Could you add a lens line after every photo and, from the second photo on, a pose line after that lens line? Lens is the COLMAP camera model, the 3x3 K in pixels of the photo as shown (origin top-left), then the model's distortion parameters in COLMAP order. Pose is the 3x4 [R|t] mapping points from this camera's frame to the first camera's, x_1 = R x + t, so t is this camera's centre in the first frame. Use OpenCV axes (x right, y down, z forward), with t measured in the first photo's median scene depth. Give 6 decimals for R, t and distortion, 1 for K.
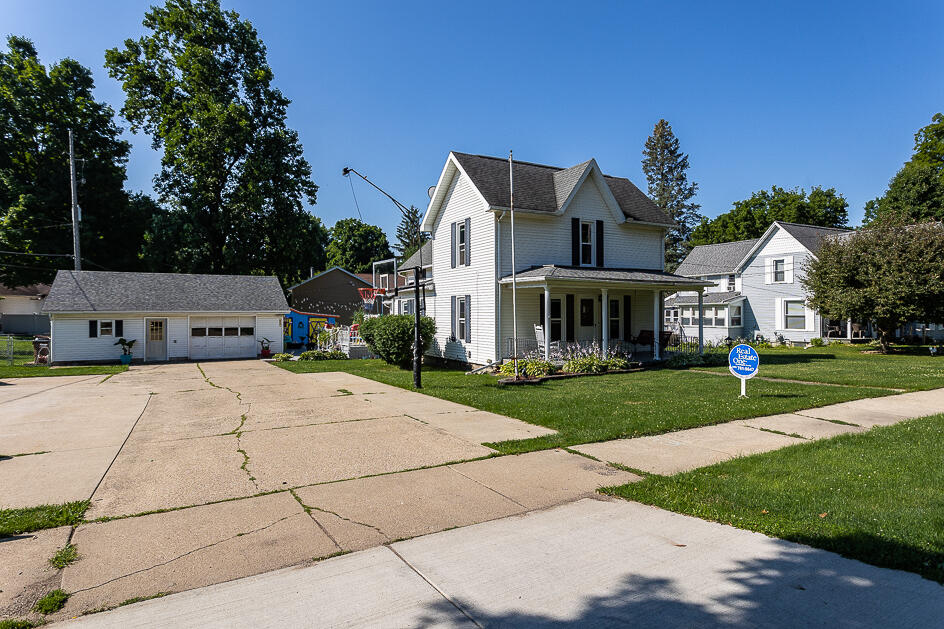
lens RADIAL K [[575.1, 0, 460.3], [0, 575.1, 311.3], [0, 0, 1]] dist [-0.004796, -0.000429]
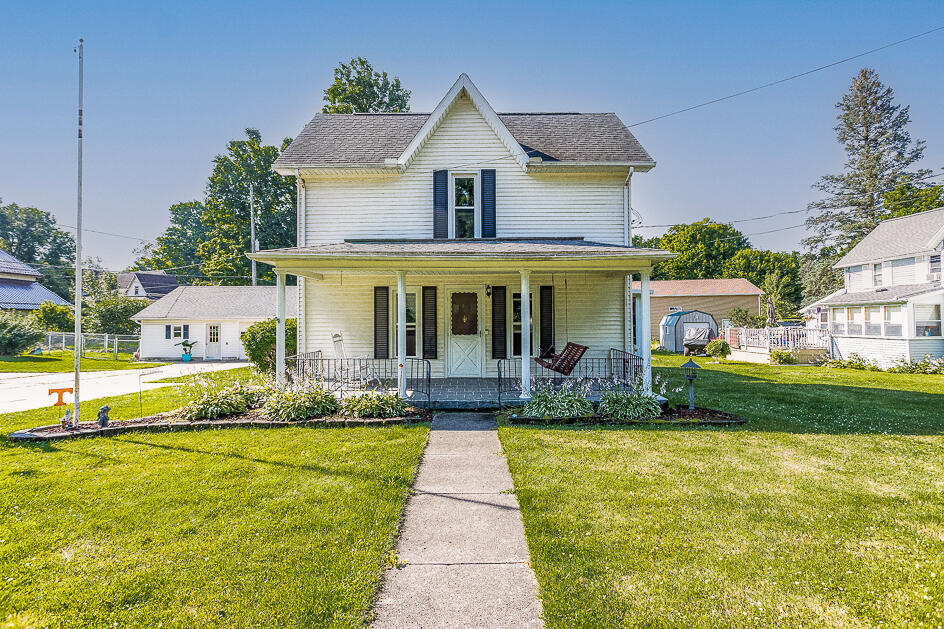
lens RADIAL K [[454.1, 0, 470.1], [0, 454.1, 309.6], [0, 0, 1]] dist [0.001551, 0.000416]
pose [[0.874743, -0.014823, -0.484361, 0.390863], [0.004138, 0.999724, -0.023120, 0.007783], [0.484570, 0.018220, 0.874563, 0.460647]]
